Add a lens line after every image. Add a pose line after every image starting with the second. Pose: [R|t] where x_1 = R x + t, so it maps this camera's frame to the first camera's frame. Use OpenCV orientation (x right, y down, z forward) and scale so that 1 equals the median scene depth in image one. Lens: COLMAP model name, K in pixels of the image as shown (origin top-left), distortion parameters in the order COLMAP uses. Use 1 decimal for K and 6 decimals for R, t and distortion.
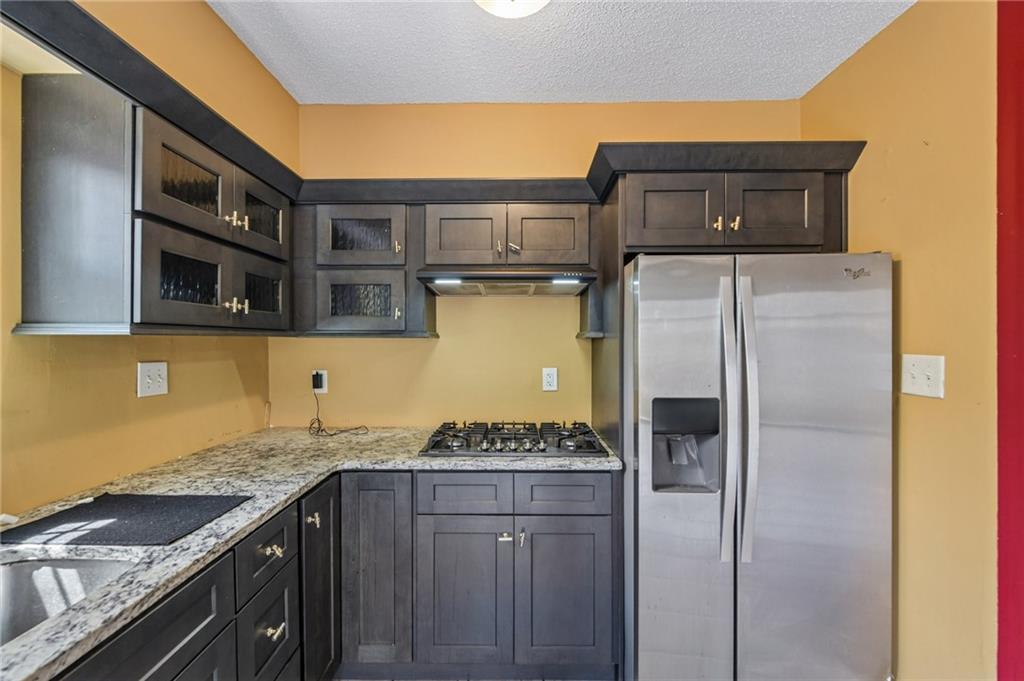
lens RADIAL K [[414.9, 0, 508.7], [0, 414.9, 340.5], [0, 0, 1]] dist [-0.003613, -0.000217]
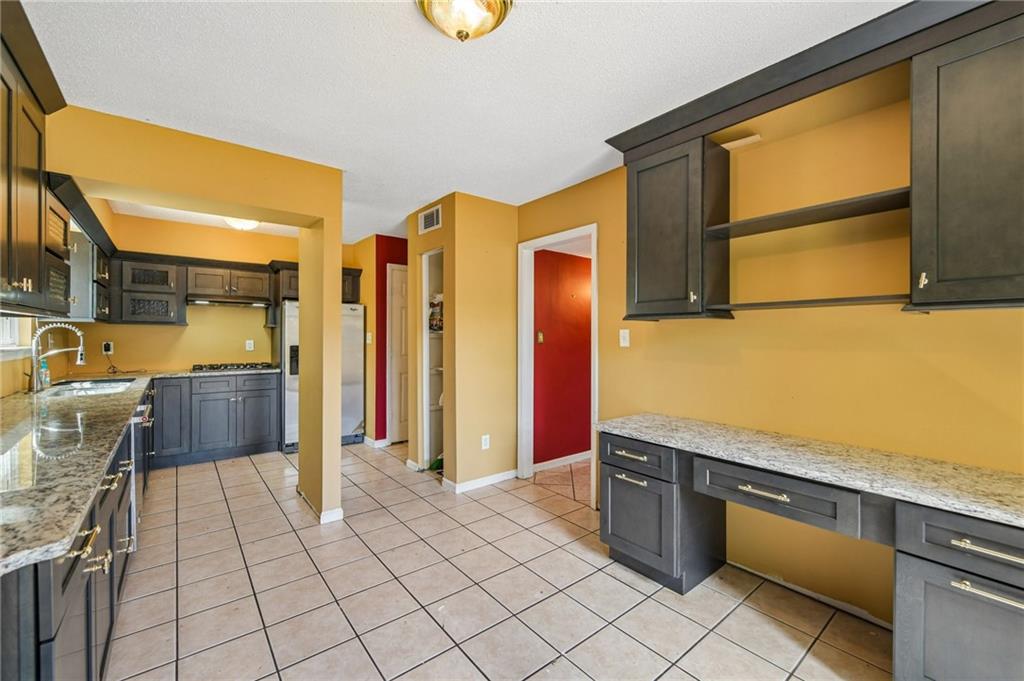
lens RADIAL K [[414.9, 0, 504.4], [0, 414.9, 336.9], [0, 0, 1]] dist [-0.003613, -0.000217]
pose [[0.776967, 0.002456, 0.629537, -0.284025], [-0.004949, 0.999985, 0.002207, 0.042741], [-0.629522, -0.004830, 0.776967, -1.881003]]
